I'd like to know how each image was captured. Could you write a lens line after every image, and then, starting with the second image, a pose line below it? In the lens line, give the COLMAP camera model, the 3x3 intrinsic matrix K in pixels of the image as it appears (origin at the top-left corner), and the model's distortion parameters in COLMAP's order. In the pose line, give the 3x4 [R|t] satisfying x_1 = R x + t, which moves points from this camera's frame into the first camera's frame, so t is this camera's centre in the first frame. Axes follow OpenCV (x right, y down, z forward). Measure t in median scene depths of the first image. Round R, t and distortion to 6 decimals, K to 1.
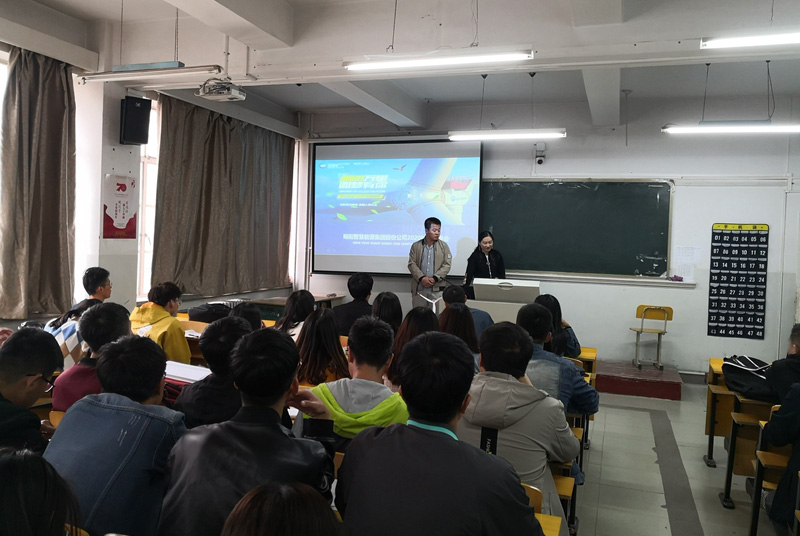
lens RADIAL K [[658.9, 0, 391.8], [0, 658.9, 248.4], [0, 0, 1]] dist [0.018890, -0.040995]
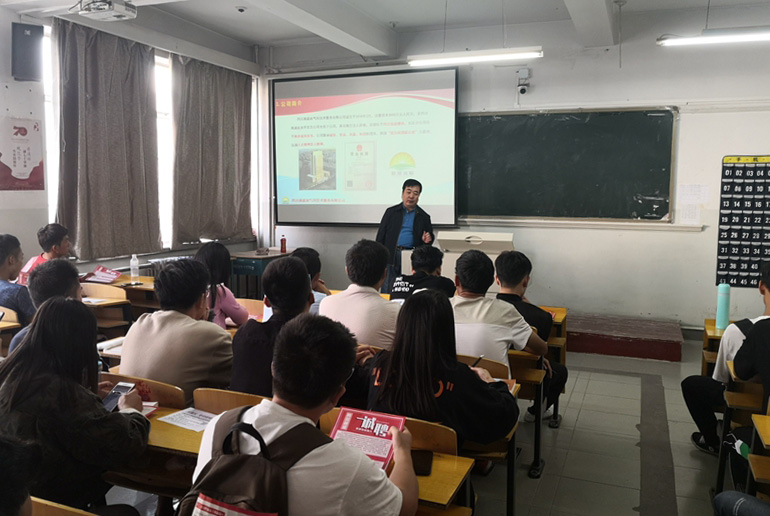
lens RADIAL K [[634.1, 0, 401.8], [0, 634.1, 241.9], [0, 0, 1]] dist [0.018890, -0.040995]
pose [[0.998646, -0.021798, -0.047237, 0.106879], [0.024934, 0.997452, 0.066837, 0.007999], [0.045660, -0.067924, 0.996645, 0.152540]]
